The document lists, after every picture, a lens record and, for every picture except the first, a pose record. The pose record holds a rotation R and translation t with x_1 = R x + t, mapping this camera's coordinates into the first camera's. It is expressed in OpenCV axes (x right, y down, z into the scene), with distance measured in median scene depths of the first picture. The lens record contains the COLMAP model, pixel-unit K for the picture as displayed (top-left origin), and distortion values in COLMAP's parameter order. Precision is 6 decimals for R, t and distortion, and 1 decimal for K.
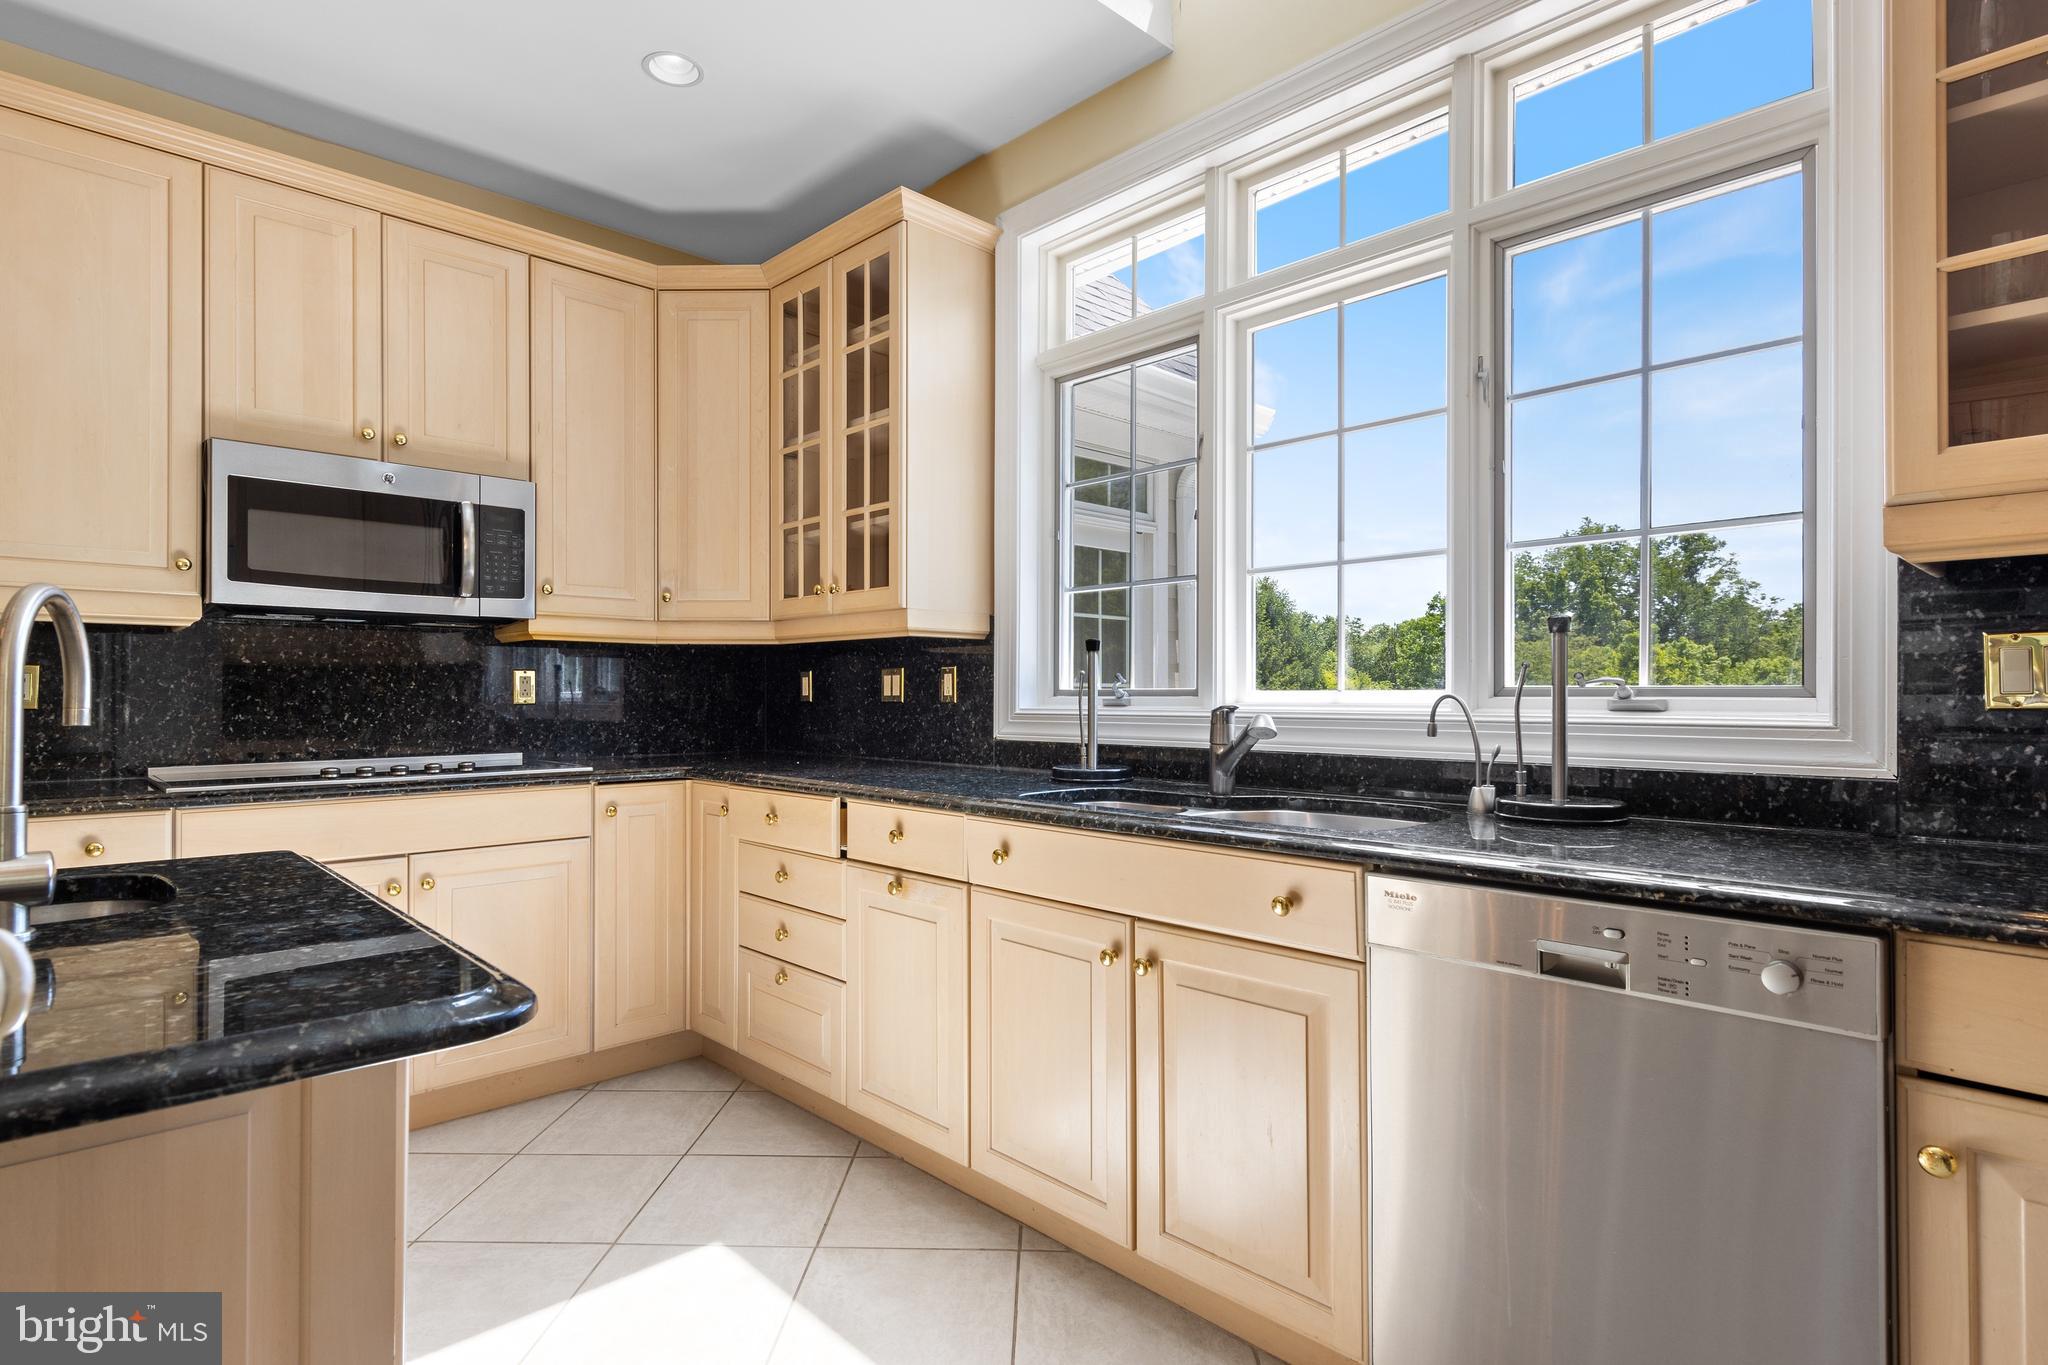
lens RADIAL K [[1045.1, 0, 1019.8], [0, 1045.1, 688.9], [0, 0, 1]] dist [0.012226, -0.005758]
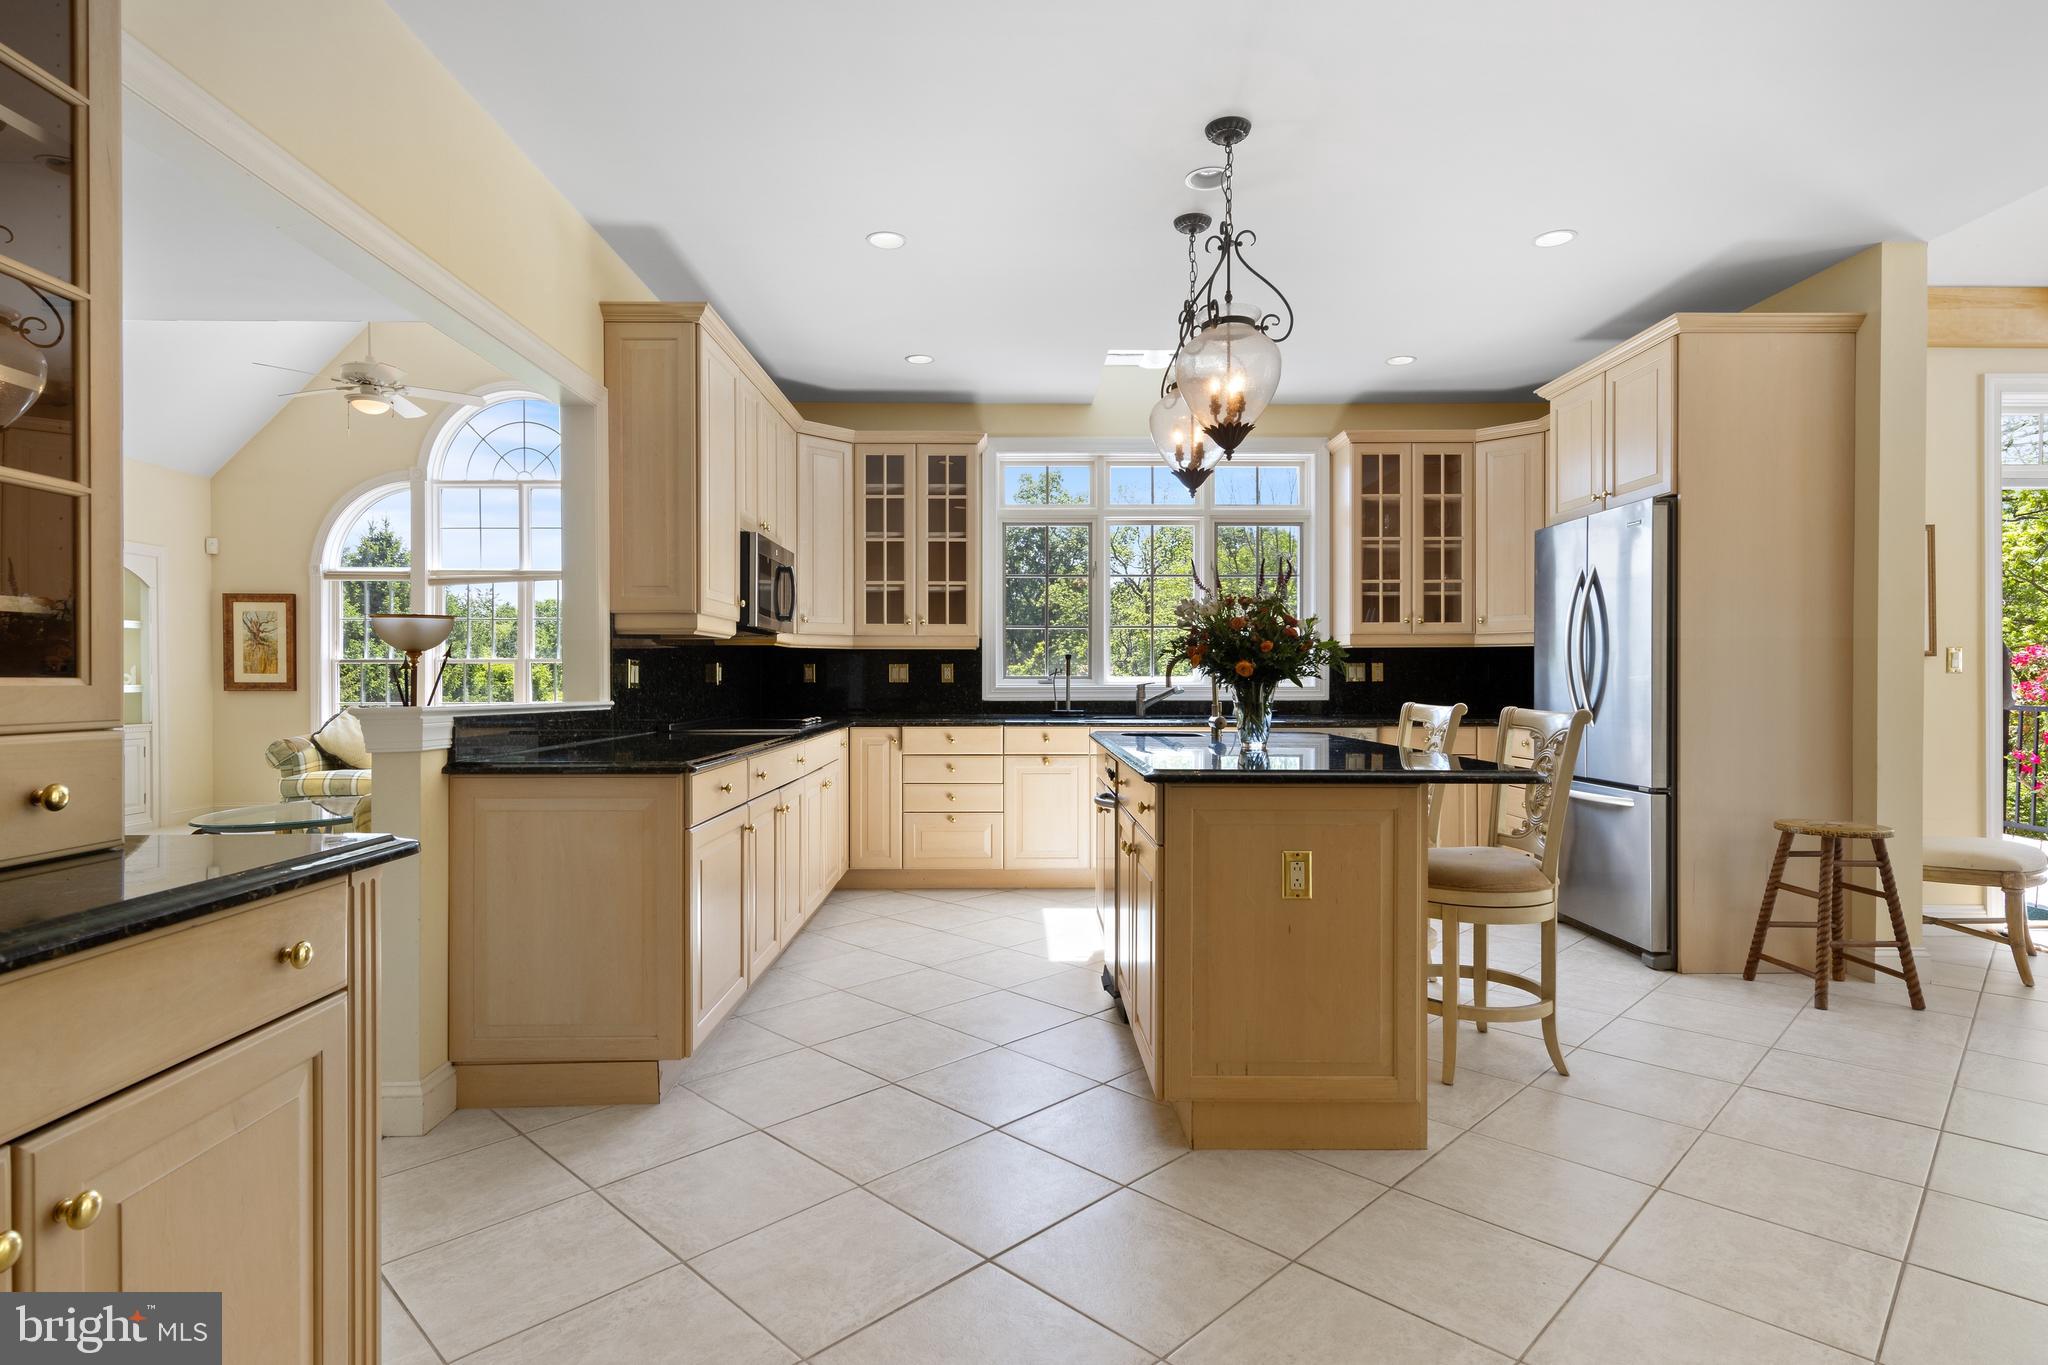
lens RADIAL K [[1045.1, 0, 1016.6], [0, 1045.1, 681.5], [0, 0, 1]] dist [0.012226, -0.005758]
pose [[0.692996, -0.003953, 0.720931, -1.473622], [-0.002519, 0.999966, 0.007904, -0.004146], [-0.720937, -0.007293, 0.692962, -0.440229]]
